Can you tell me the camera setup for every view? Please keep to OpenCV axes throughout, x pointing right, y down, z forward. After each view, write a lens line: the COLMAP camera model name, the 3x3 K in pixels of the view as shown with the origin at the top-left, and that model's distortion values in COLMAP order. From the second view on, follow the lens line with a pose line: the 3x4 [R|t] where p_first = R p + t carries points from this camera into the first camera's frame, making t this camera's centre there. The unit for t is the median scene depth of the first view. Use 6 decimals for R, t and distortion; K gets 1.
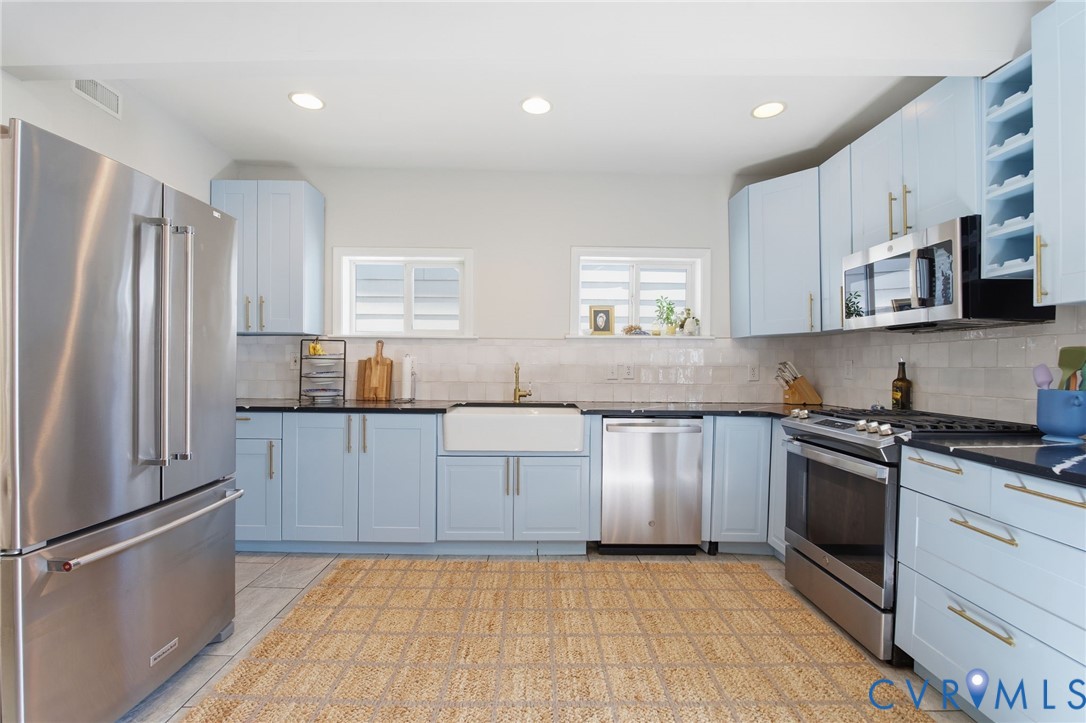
lens RADIAL K [[485.9, 0, 542.6], [0, 485.9, 370.6], [0, 0, 1]] dist [-0.012204, -0.000372]
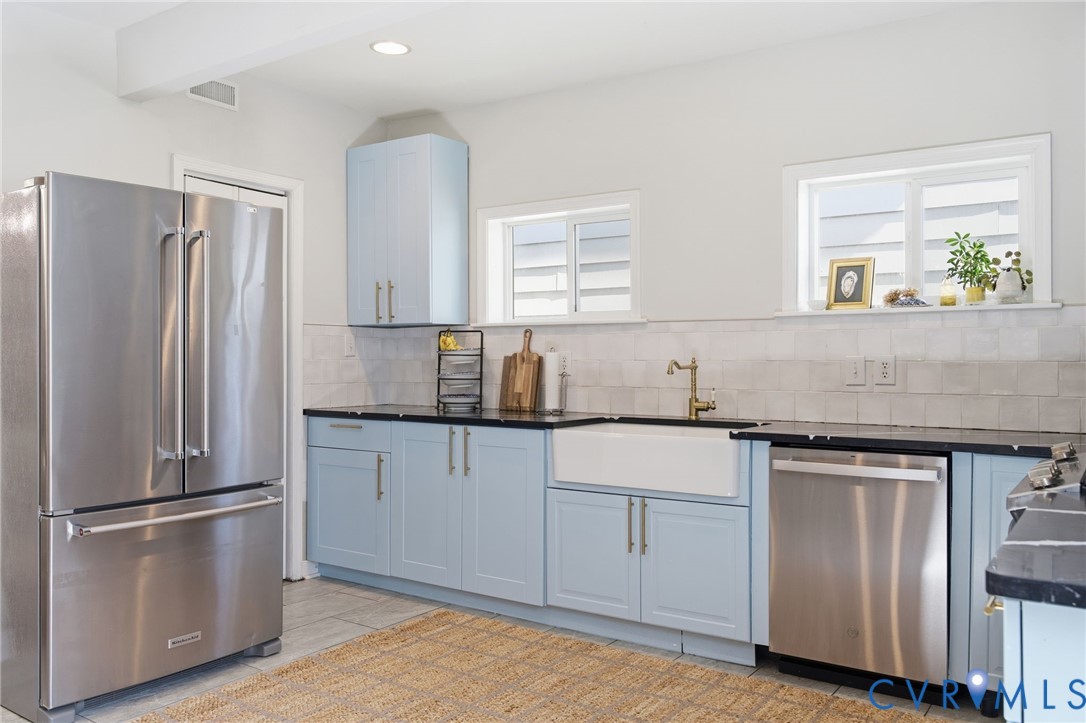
lens RADIAL K [[834.1, 0, 543.0], [0, 834.1, 361.5], [0, 0, 1]] dist [0.005066, 0.003242]
pose [[0.830257, -0.007227, -0.557334, 0.429870], [0.000077, 0.999917, -0.012852, 0.003040], [0.557381, 0.010627, 0.830189, -0.038056]]
